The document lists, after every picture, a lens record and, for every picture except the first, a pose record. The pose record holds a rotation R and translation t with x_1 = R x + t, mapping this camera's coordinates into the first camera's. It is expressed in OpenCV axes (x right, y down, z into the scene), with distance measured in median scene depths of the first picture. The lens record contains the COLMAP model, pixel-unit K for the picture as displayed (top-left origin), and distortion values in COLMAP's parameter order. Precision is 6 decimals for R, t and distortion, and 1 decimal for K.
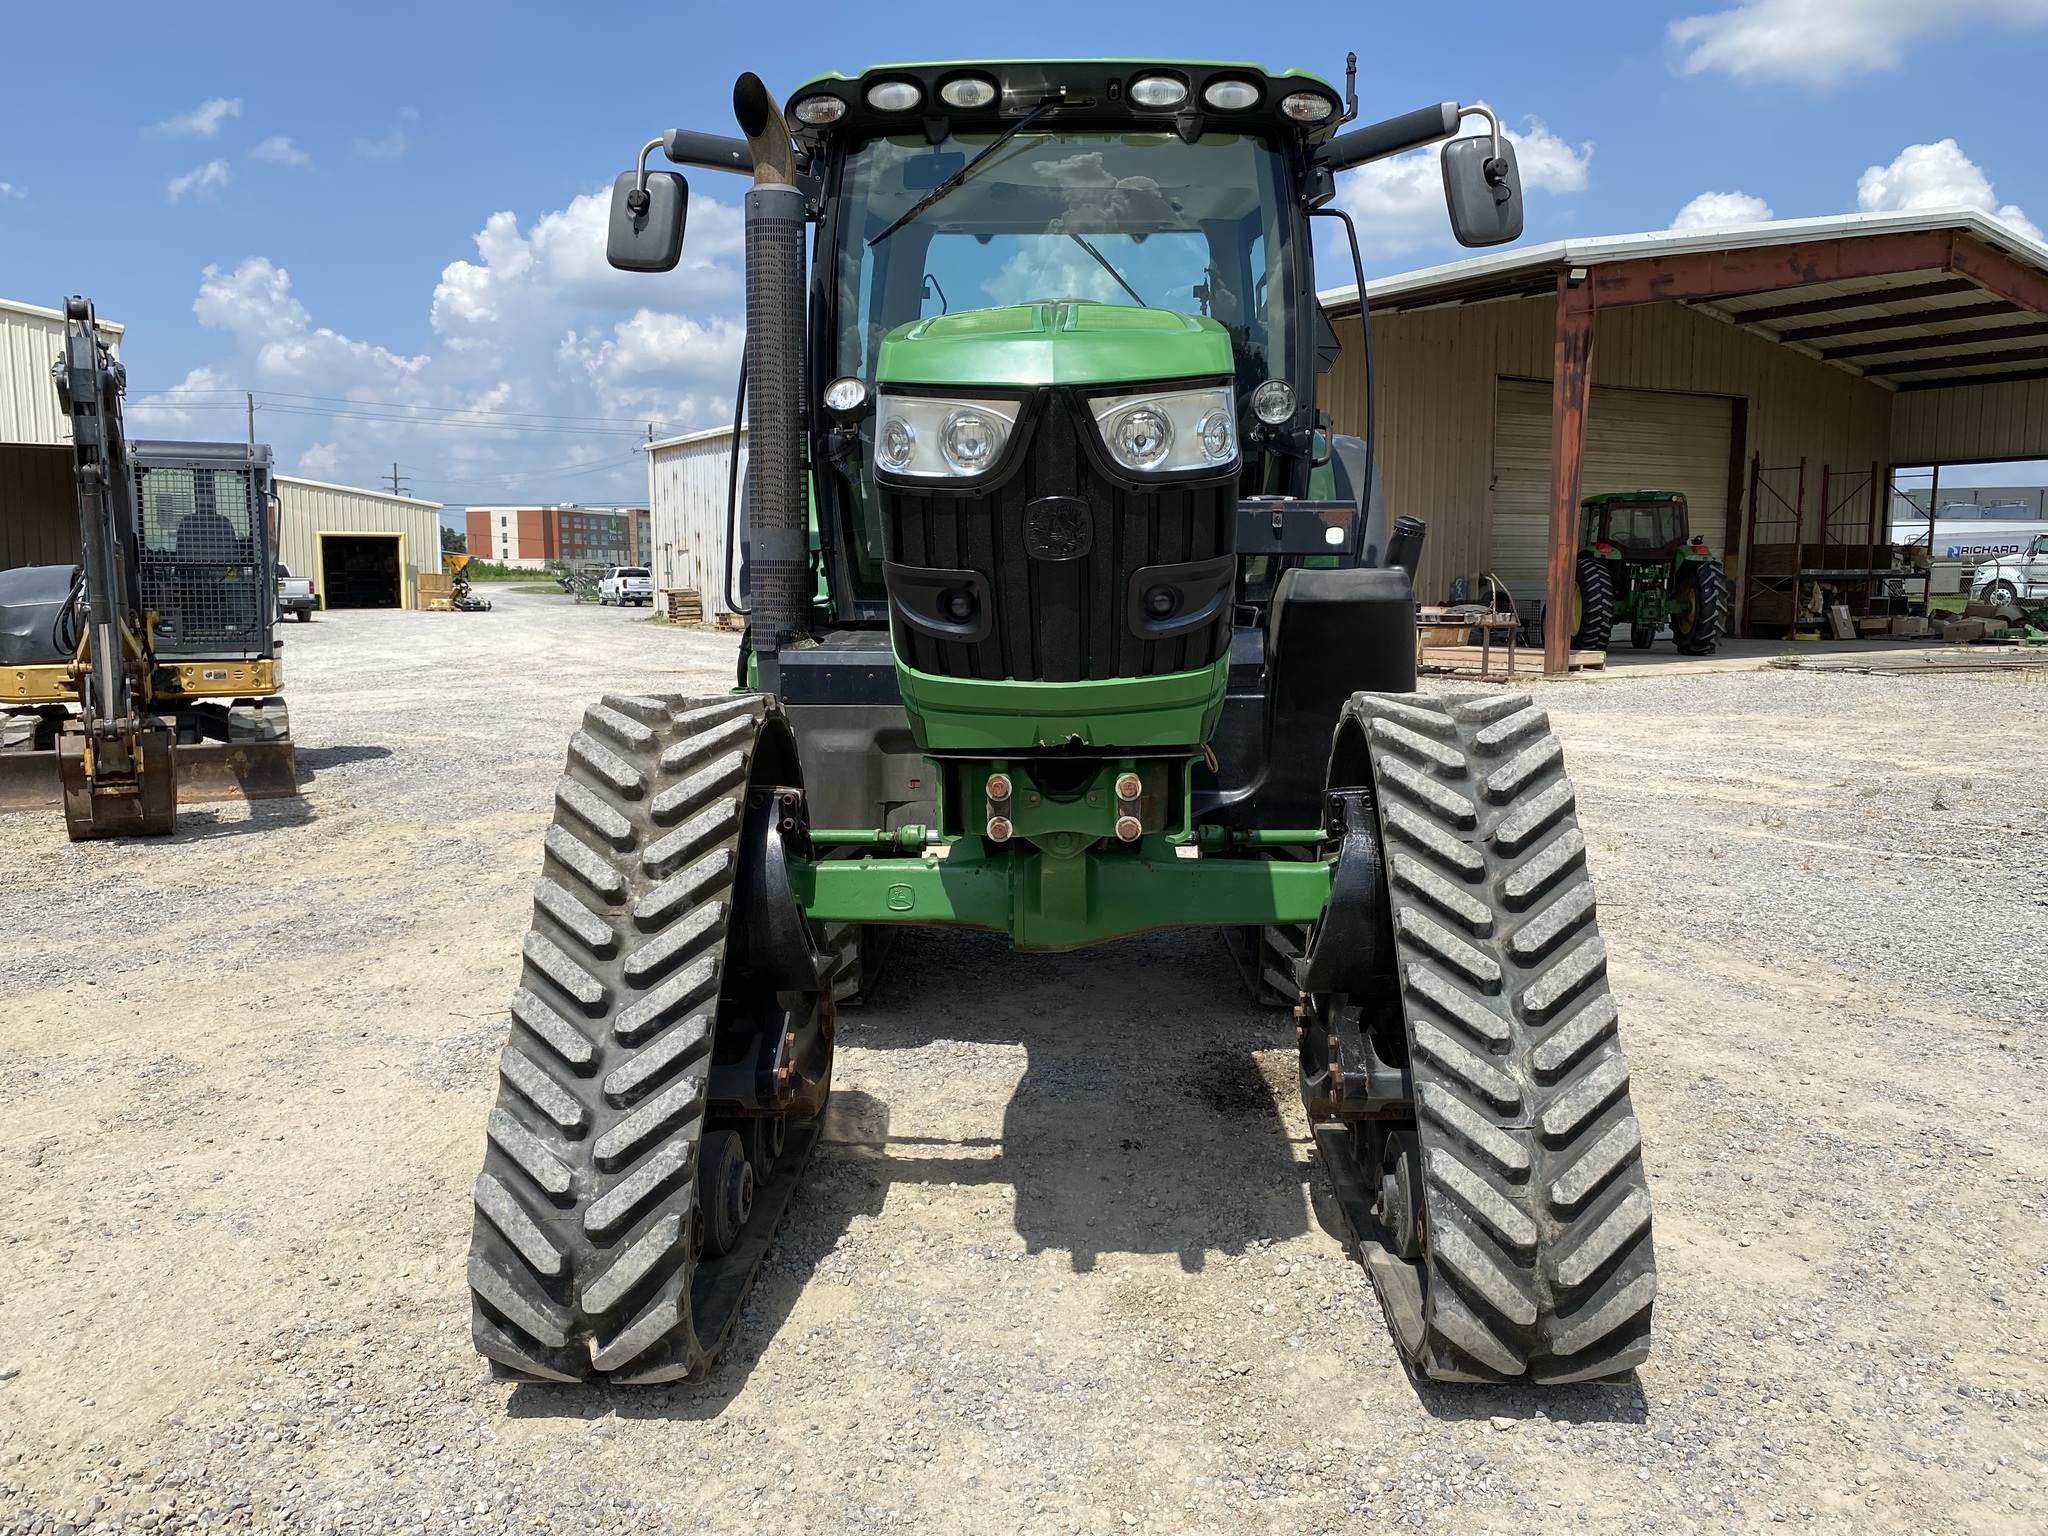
lens RADIAL K [[1551.7, 0, 1033.0], [0, 1551.7, 763.3], [0, 0, 1]] dist [0.065026, -0.112704]
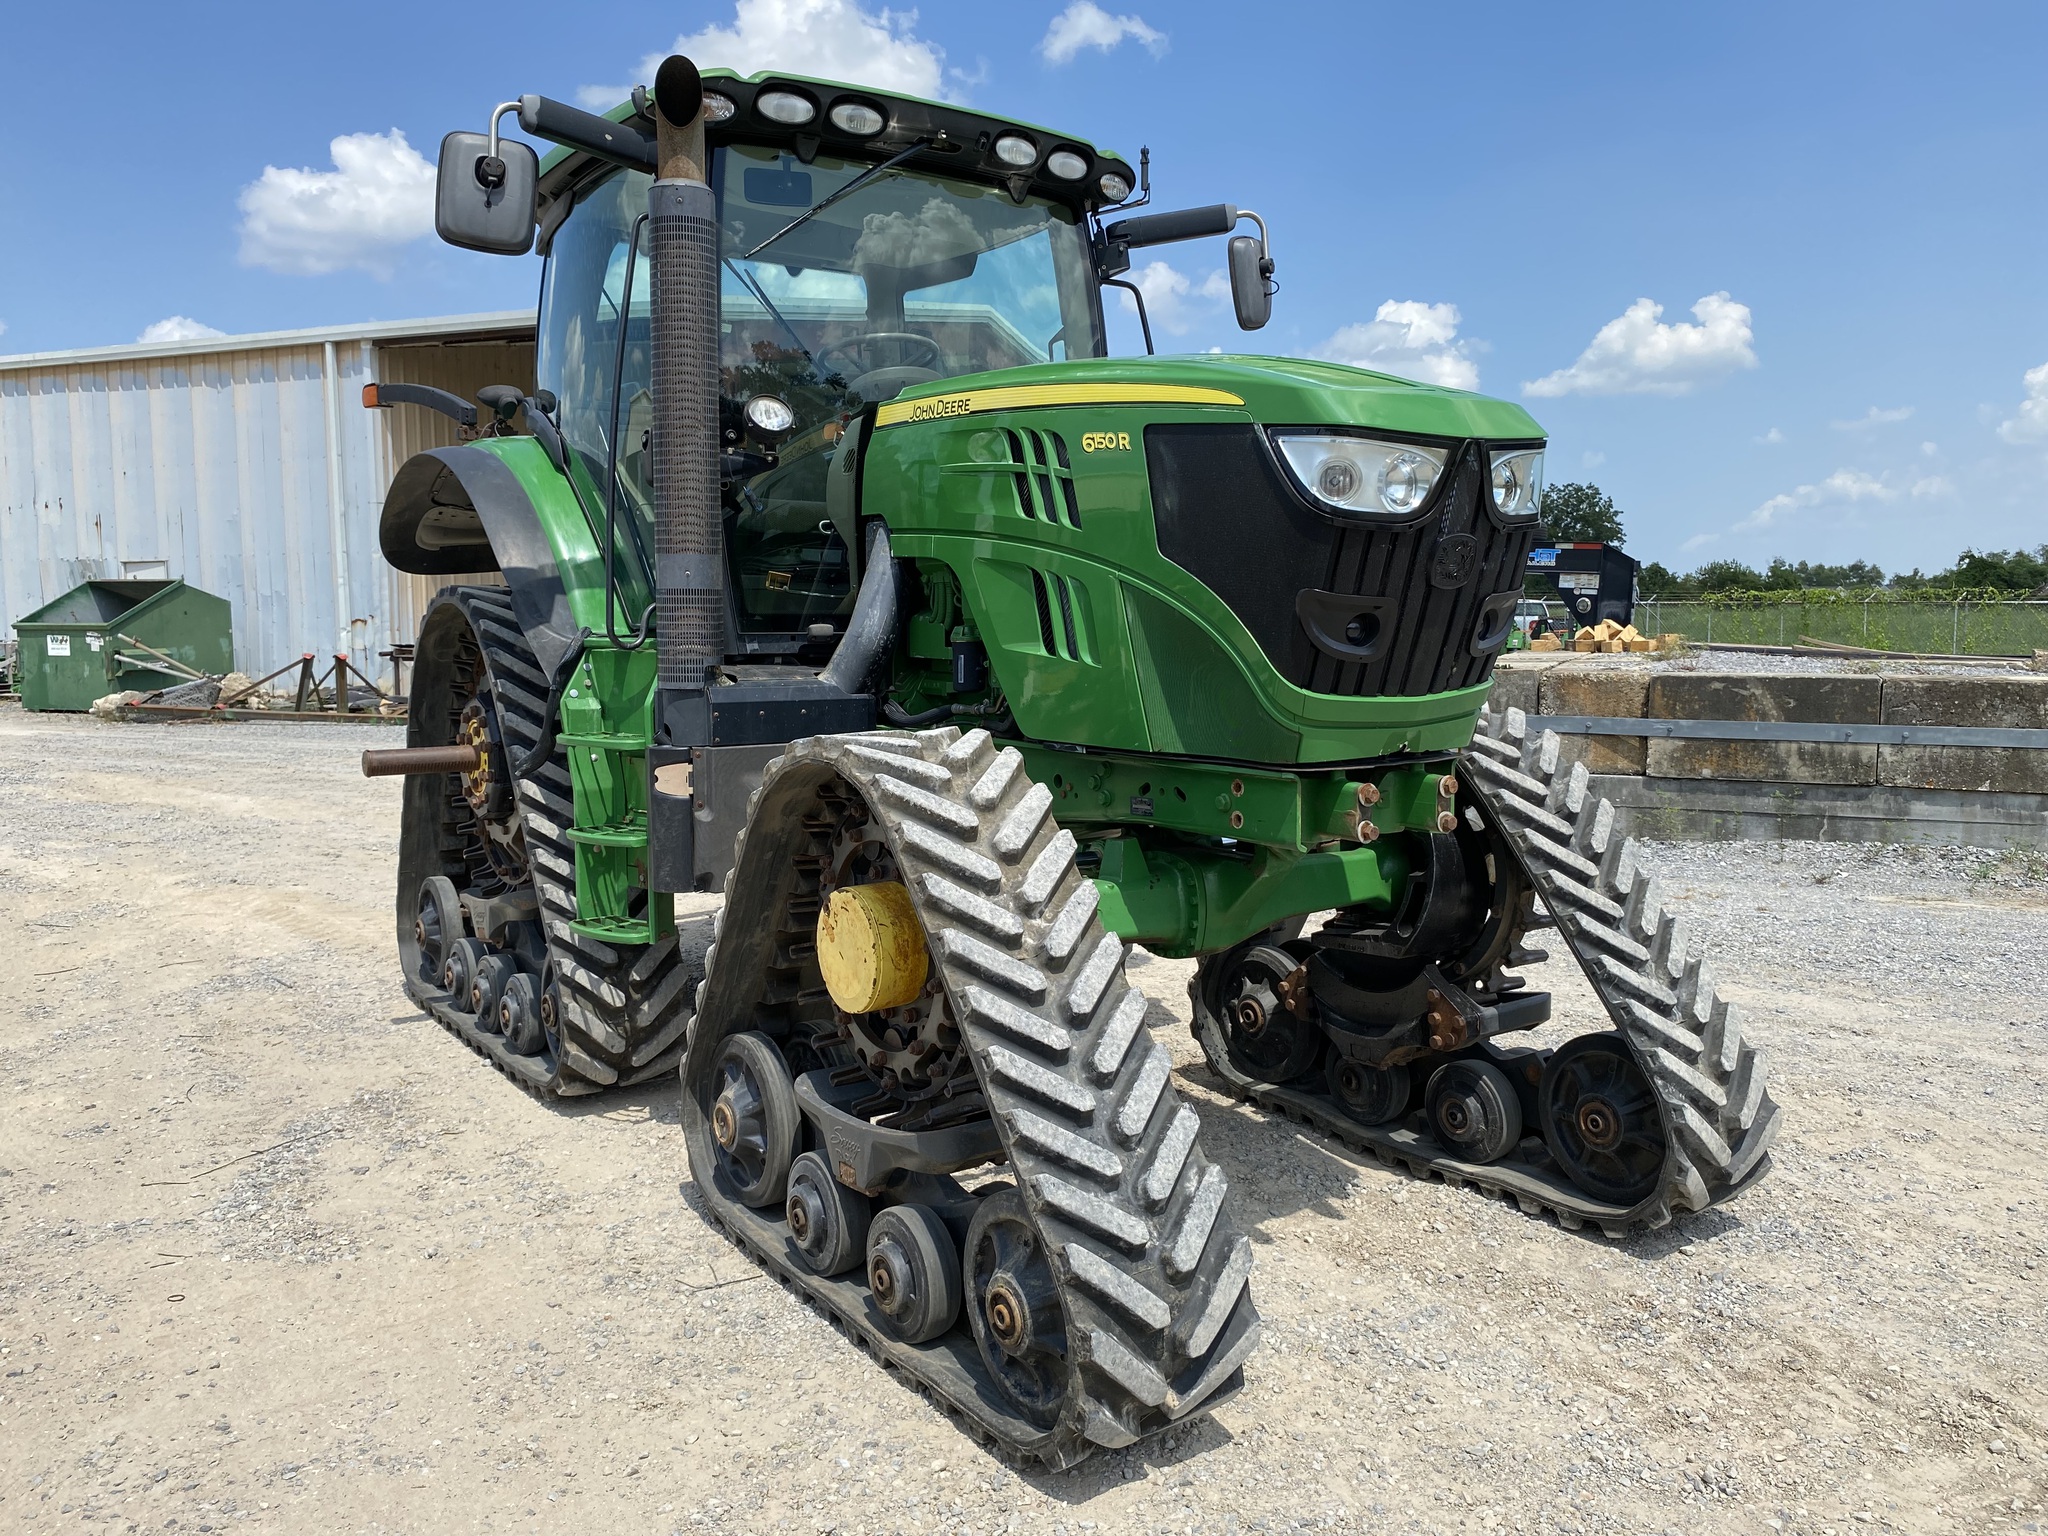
lens RADIAL K [[1551.9, 0, 1024.4], [0, 1551.9, 769.0], [0, 0, 1]] dist [0.004113, 0.000358]
pose [[0.807542, -0.061000, 0.586648, -0.557173], [0.072409, 0.997367, 0.004034, -0.015690], [-0.585349, 0.039221, 0.809832, 0.160715]]
